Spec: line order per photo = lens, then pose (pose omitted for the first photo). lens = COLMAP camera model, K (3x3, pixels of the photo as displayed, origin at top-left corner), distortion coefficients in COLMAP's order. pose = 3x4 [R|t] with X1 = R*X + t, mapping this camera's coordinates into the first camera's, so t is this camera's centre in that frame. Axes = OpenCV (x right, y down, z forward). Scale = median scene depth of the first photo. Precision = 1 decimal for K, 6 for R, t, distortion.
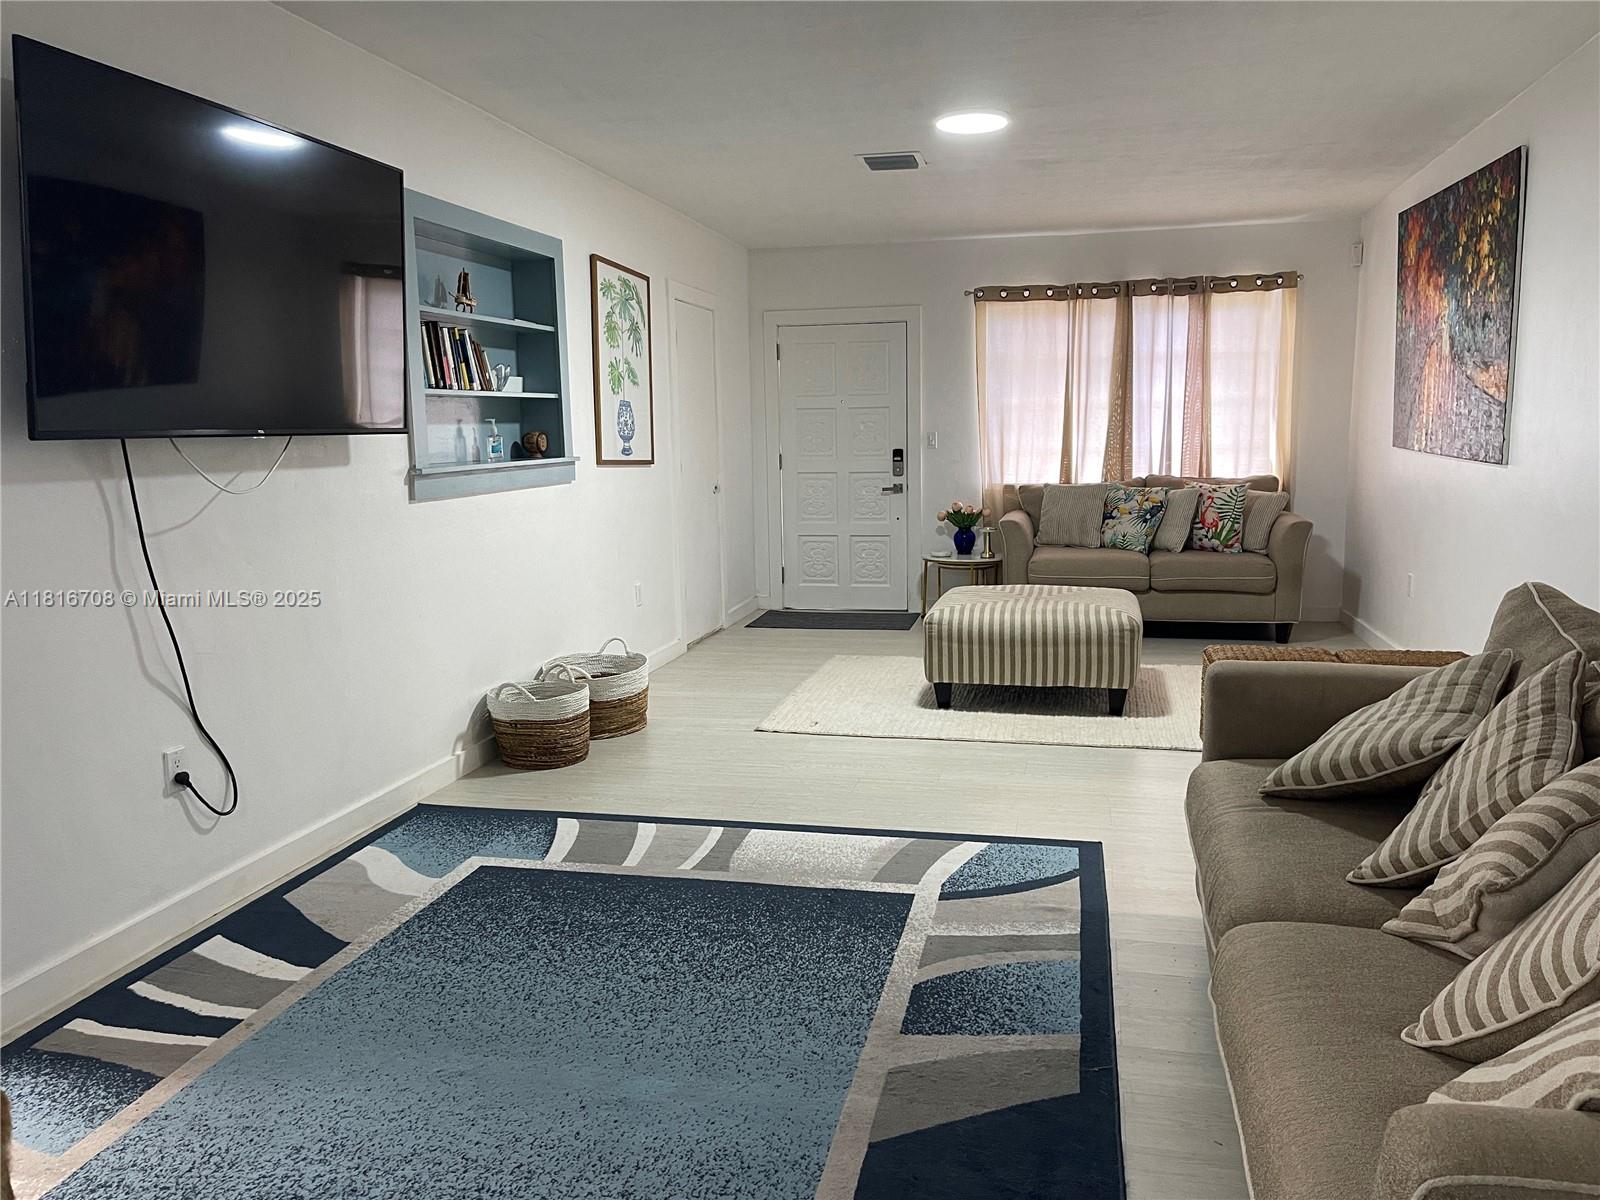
lens RADIAL K [[1233.2, 0, 795.8], [0, 1233.2, 601.8], [0, 0, 1]] dist [0.071707, -0.101517]
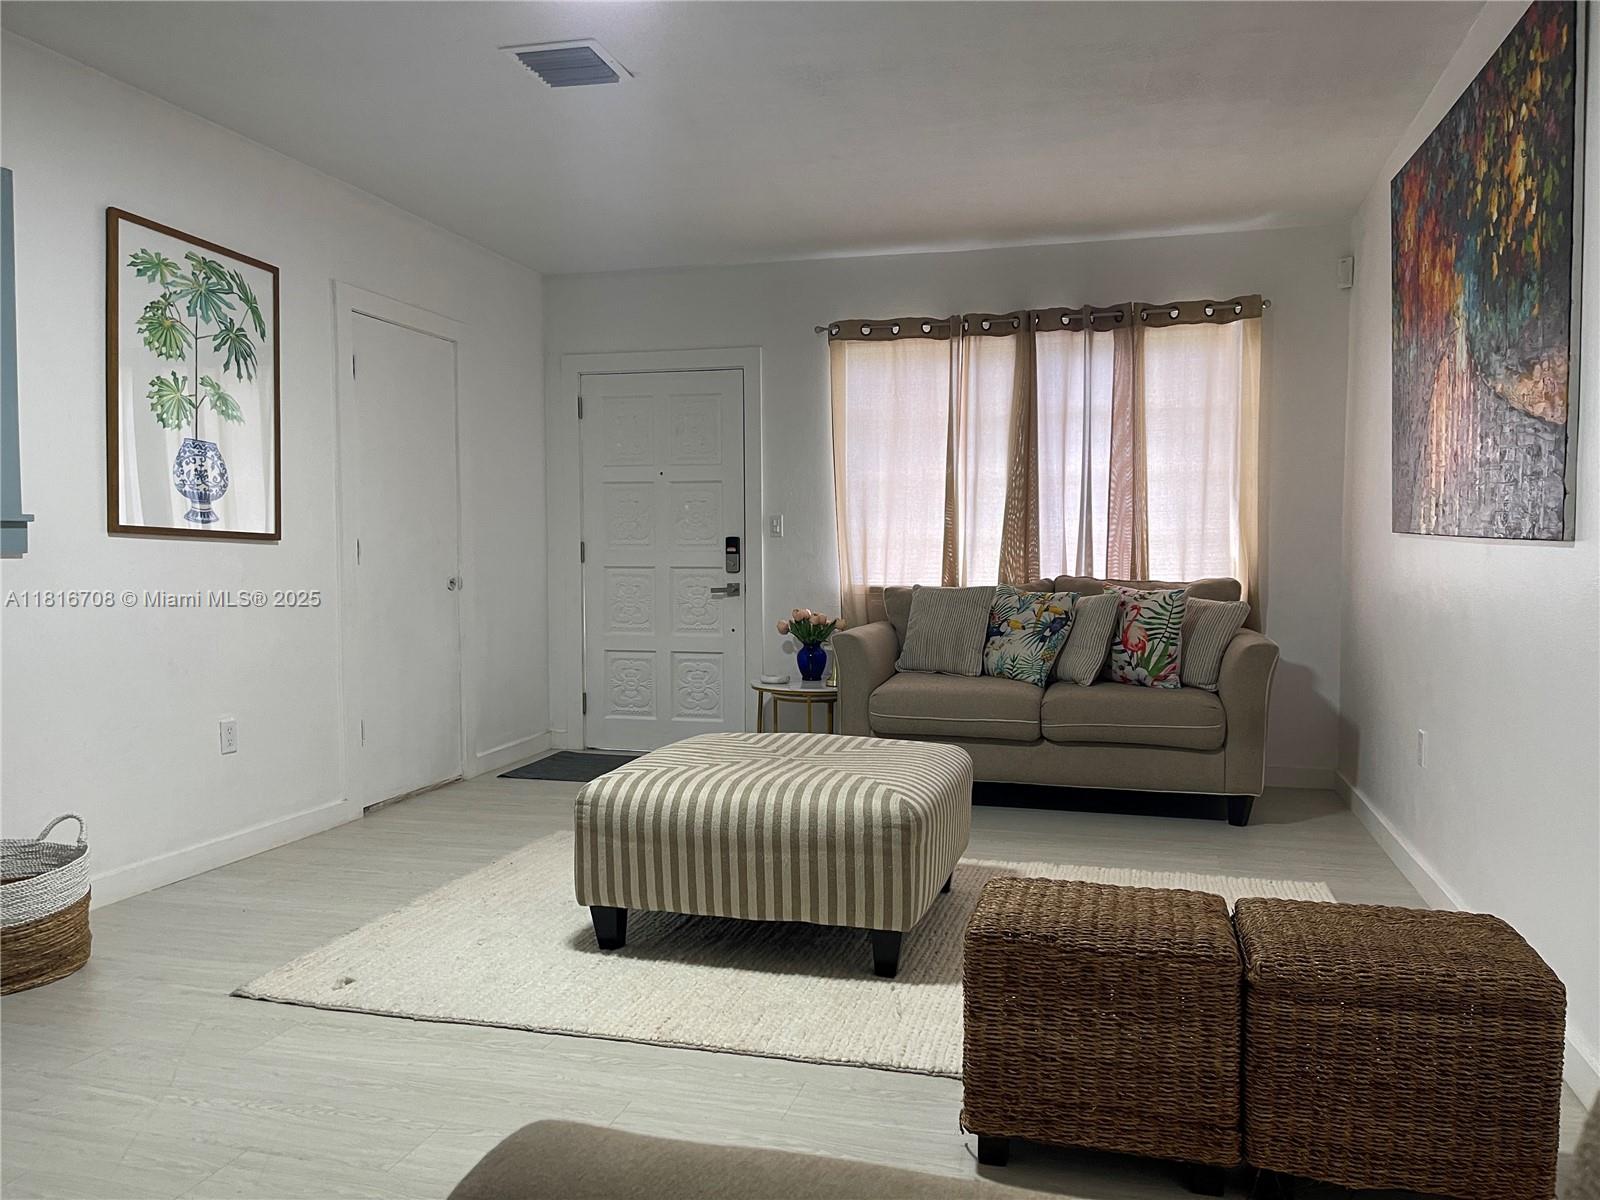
lens RADIAL K [[1233.2, 0, 790.6], [0, 1233.2, 604.6], [0, 0, 1]] dist [0.071707, -0.101517]
pose [[0.998861, 0.016658, -0.044707, 0.175772], [-0.020714, 0.995559, -0.091835, -0.018264], [0.042979, 0.092656, 0.994770, 0.309256]]
